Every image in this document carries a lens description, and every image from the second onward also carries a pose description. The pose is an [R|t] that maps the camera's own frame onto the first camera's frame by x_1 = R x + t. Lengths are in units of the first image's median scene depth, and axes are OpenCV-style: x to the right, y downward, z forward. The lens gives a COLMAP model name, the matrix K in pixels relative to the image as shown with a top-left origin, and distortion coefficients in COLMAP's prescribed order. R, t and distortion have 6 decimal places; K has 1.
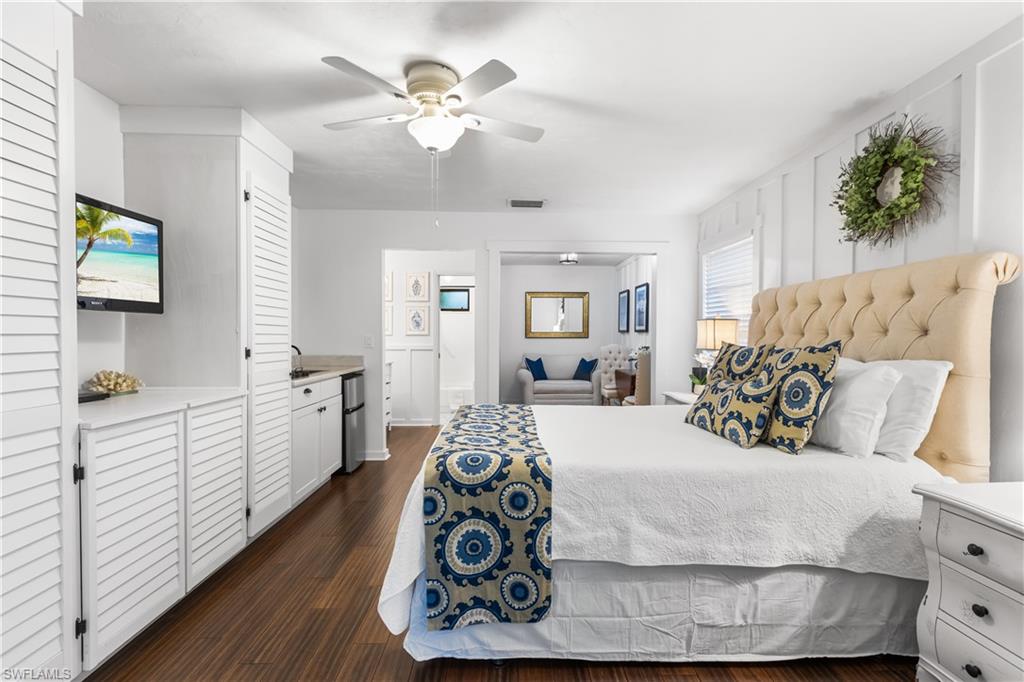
lens RADIAL K [[468.4, 0, 516.3], [0, 468.4, 339.5], [0, 0, 1]] dist [0.002266, 0.000271]
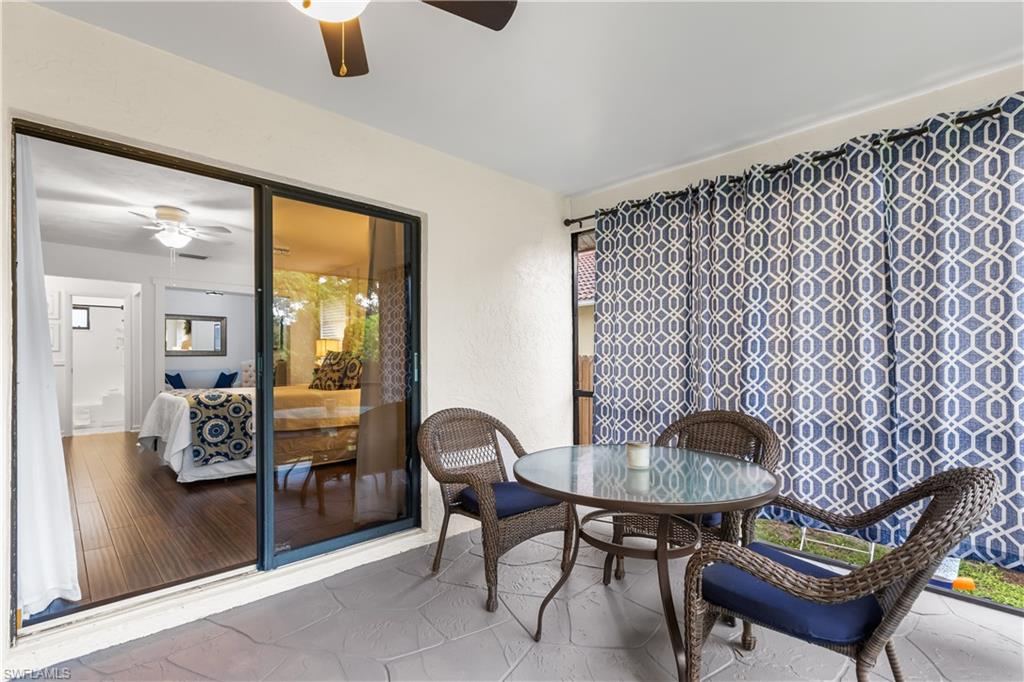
lens RADIAL K [[473.0, 0, 521.3], [0, 473.0, 356.5], [0, 0, 1]] dist [0.000361, -0.000011]
pose [[0.724679, -0.003812, 0.689076, -0.580993], [0.016595, 0.999791, -0.011921, 0.113328], [-0.688887, 0.020074, 0.724591, -1.699394]]
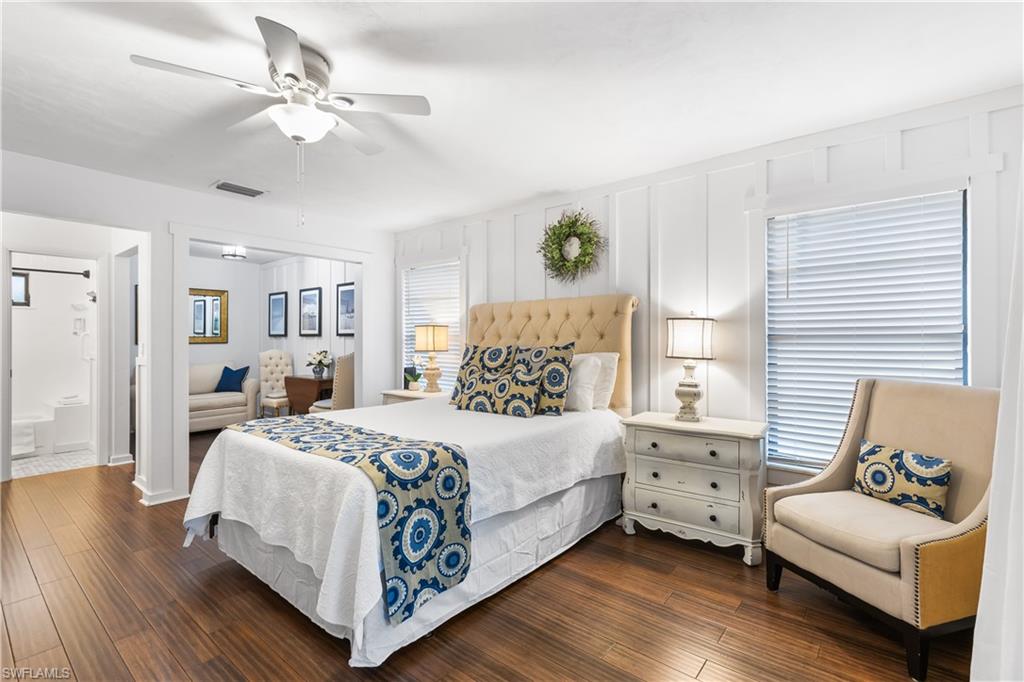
lens RADIAL K [[471.9, 0, 519.0], [0, 471.9, 335.3], [0, 0, 1]] dist [-0.000090, 0.000011]
pose [[0.647098, -0.000922, 0.762406, -0.729474], [0.013493, 0.999857, -0.010242, -0.007380], [-0.762287, 0.016915, 0.647018, 0.096298]]
